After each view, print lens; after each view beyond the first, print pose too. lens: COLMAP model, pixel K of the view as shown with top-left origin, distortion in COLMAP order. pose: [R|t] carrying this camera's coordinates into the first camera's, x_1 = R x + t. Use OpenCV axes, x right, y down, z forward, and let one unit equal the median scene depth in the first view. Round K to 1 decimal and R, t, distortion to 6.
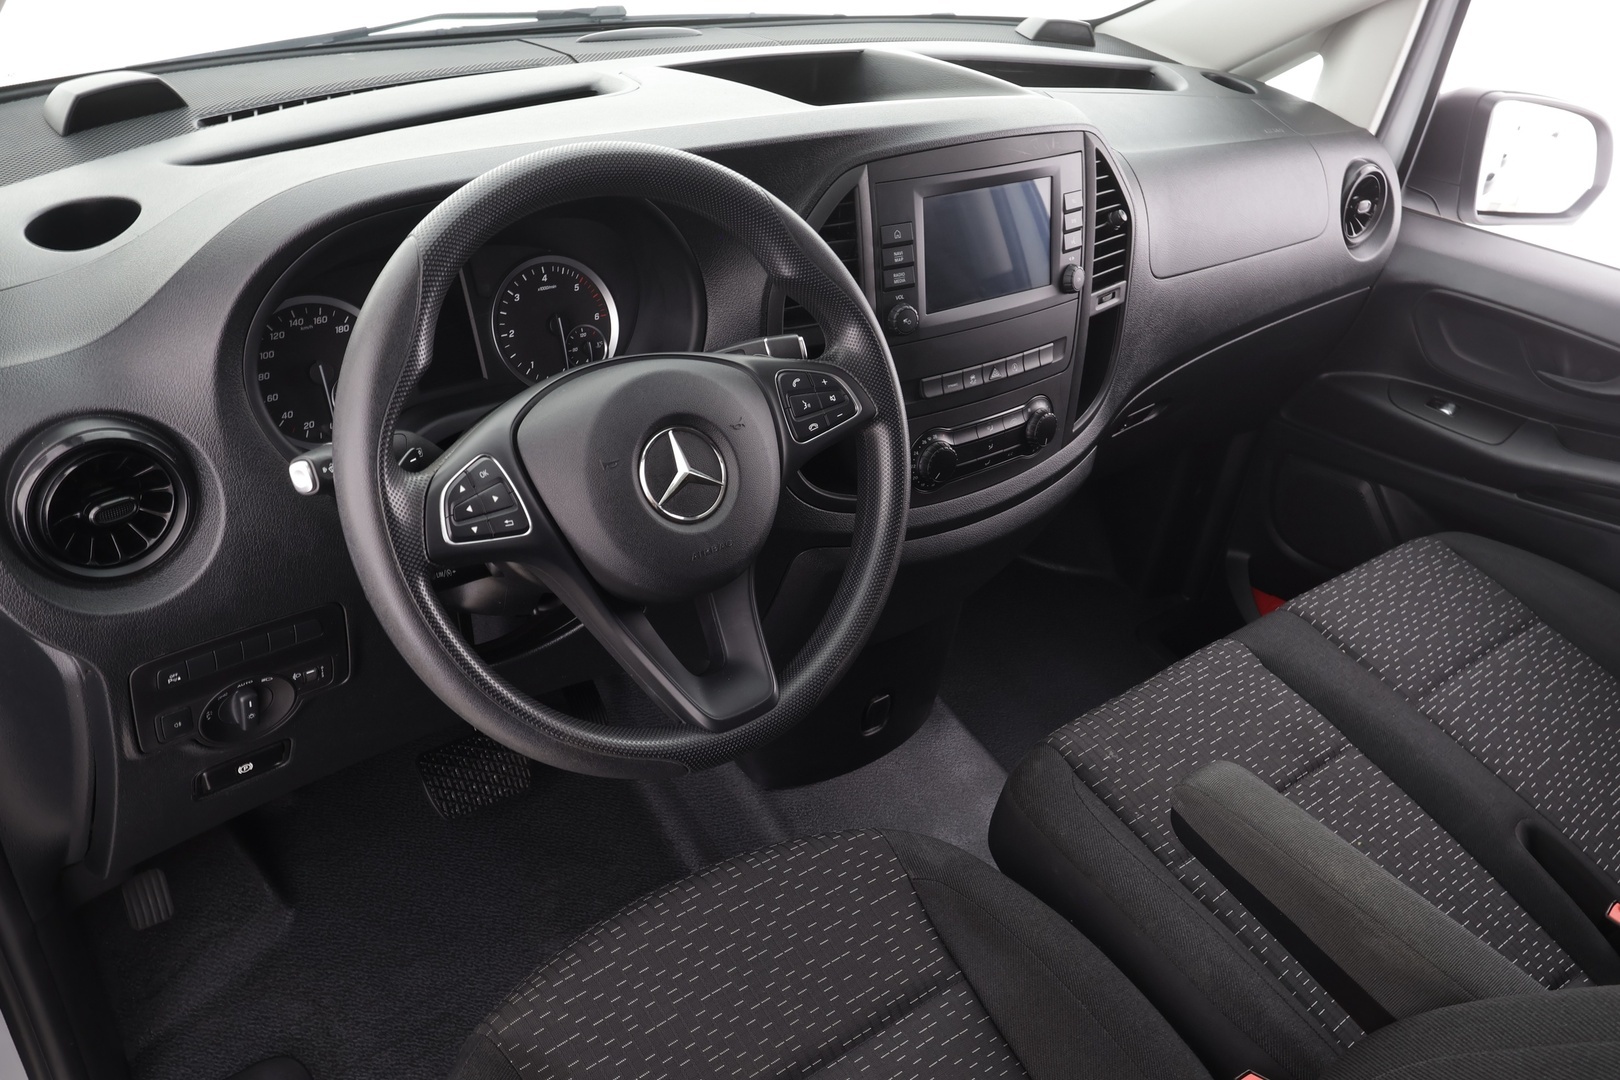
lens RADIAL K [[1293.5, 0, 807.1], [0, 1293.5, 537.0], [0, 0, 1]] dist [0.012654, 0.002704]
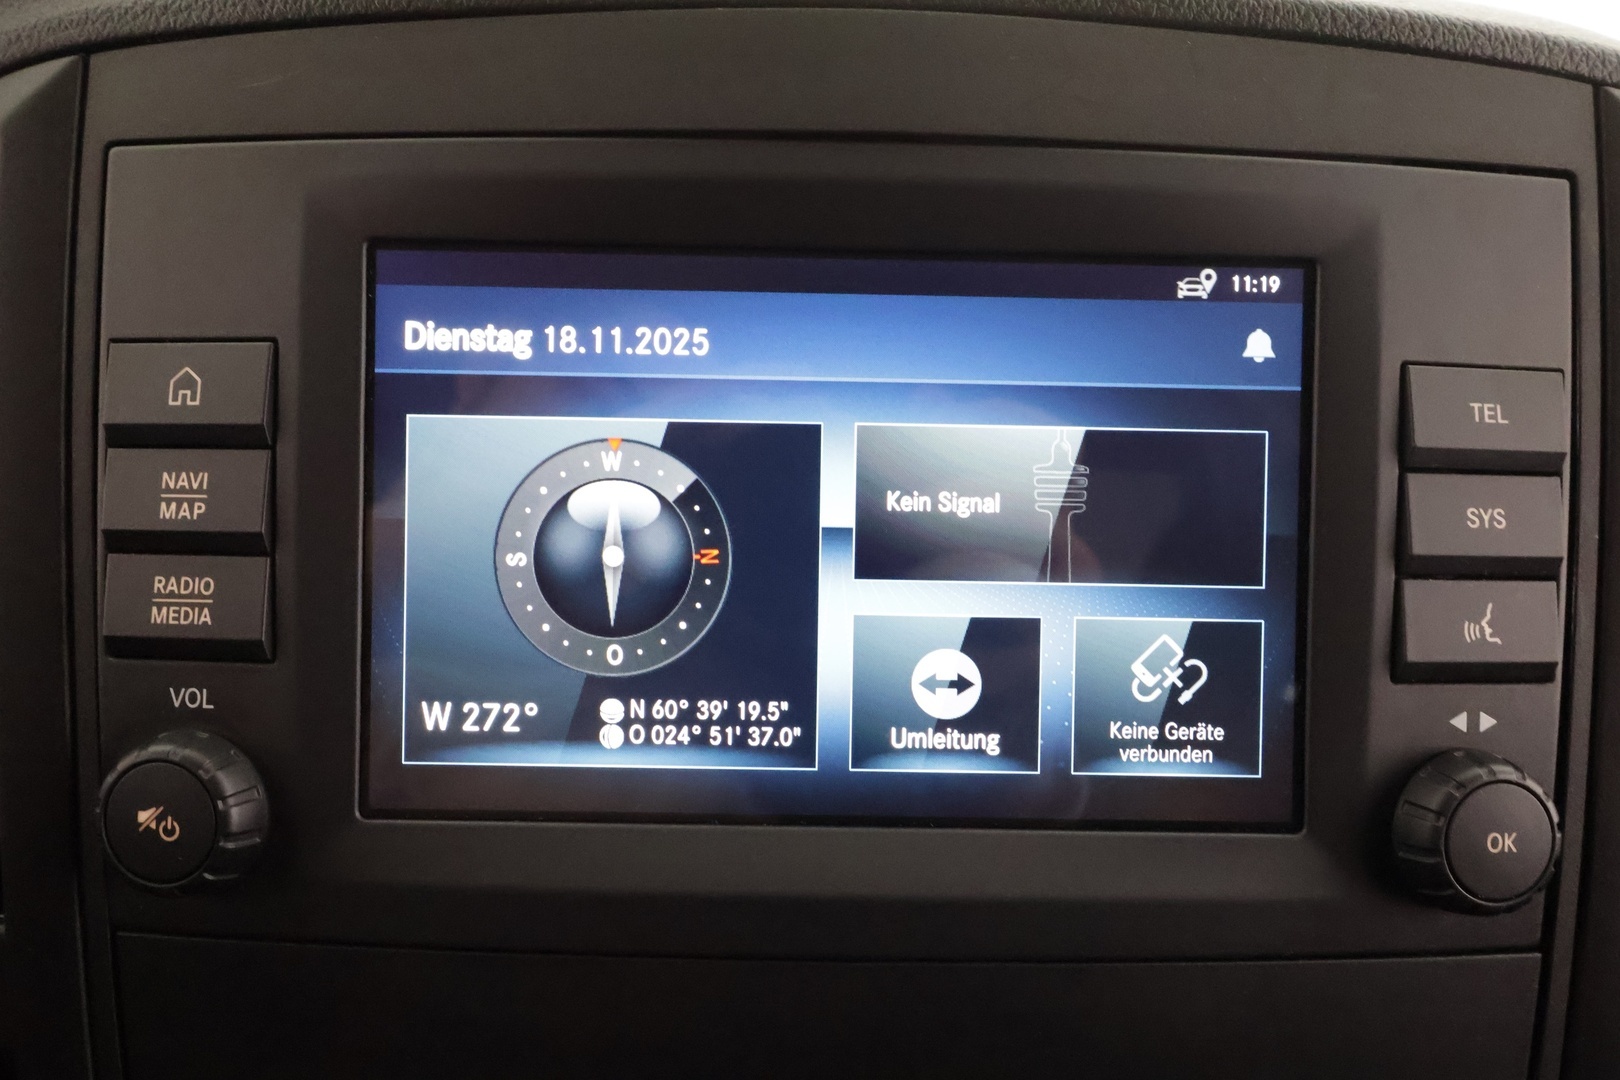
lens RADIAL K [[1274.3, 0, 813.6], [0, 1274.3, 550.1], [0, 0, 1]] dist [0.001439, -0.027964]
pose [[0.783683, 0.098447, -0.613310, 0.271533], [-0.287339, 0.932825, -0.217424, -0.194858], [0.550706, 0.346619, 0.759327, 0.911995]]
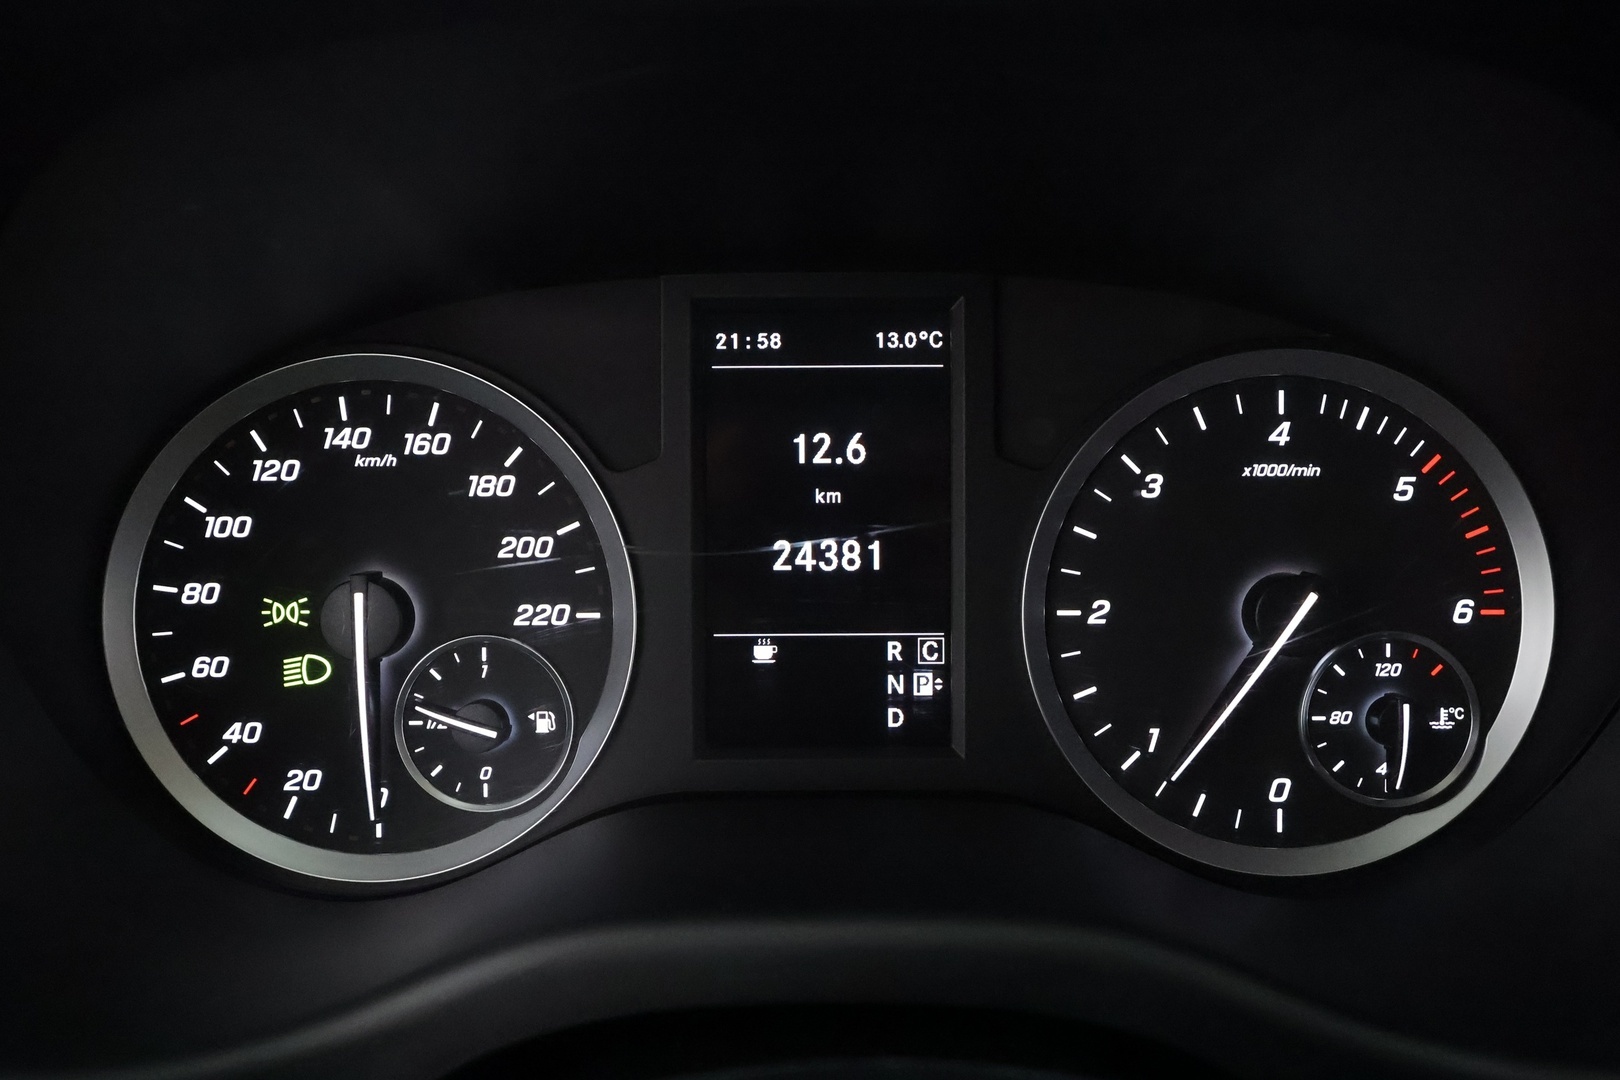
lens RADIAL K [[1293.5, 0, 794.5], [0, 1293.5, 547.4], [0, 0, 1]] dist [0.012654, 0.002704]
pose [[0.783930, 0.179243, -0.594413, -0.118180], [-0.268080, 0.961290, -0.063679, -0.133176], [0.559989, 0.209270, 0.801635, 0.732223]]
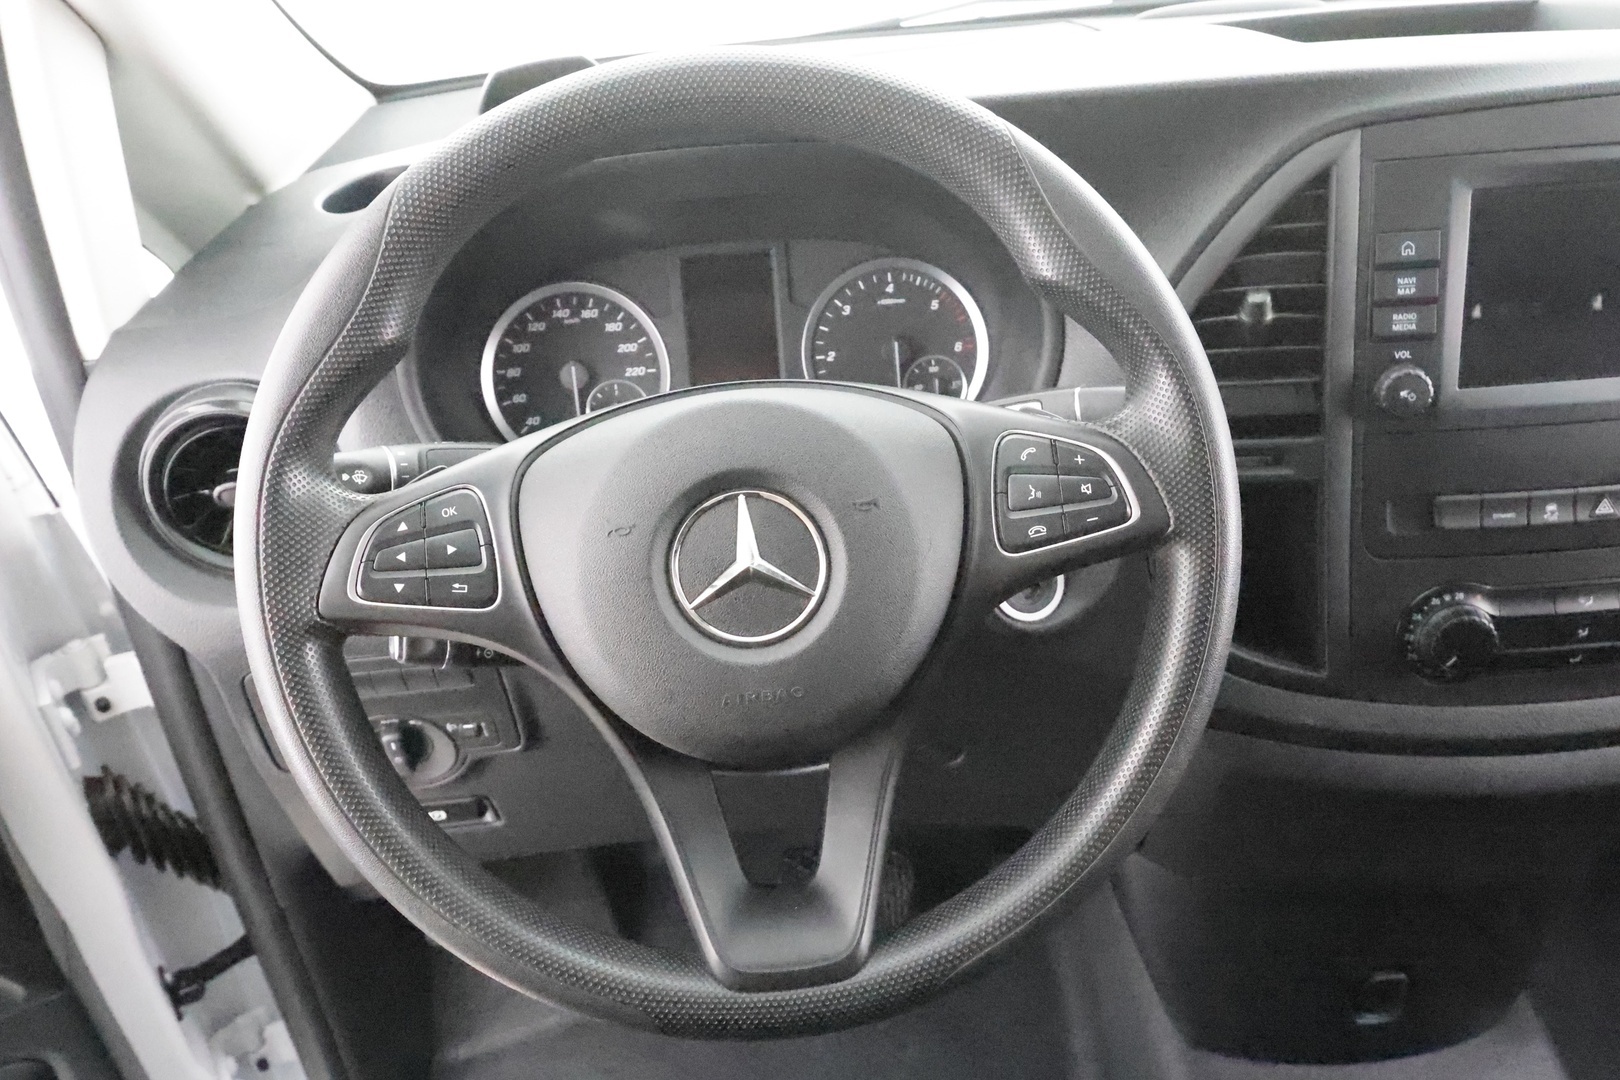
lens RADIAL K [[1274.3, 0, 812.2], [0, 1274.3, 538.3], [0, 0, 1]] dist [0.001439, -0.027964]
pose [[0.806518, 0.163912, -0.568034, 0.203020], [-0.195609, 0.980668, 0.005247, -0.052483], [0.557912, 0.106881, 0.822989, 0.380007]]
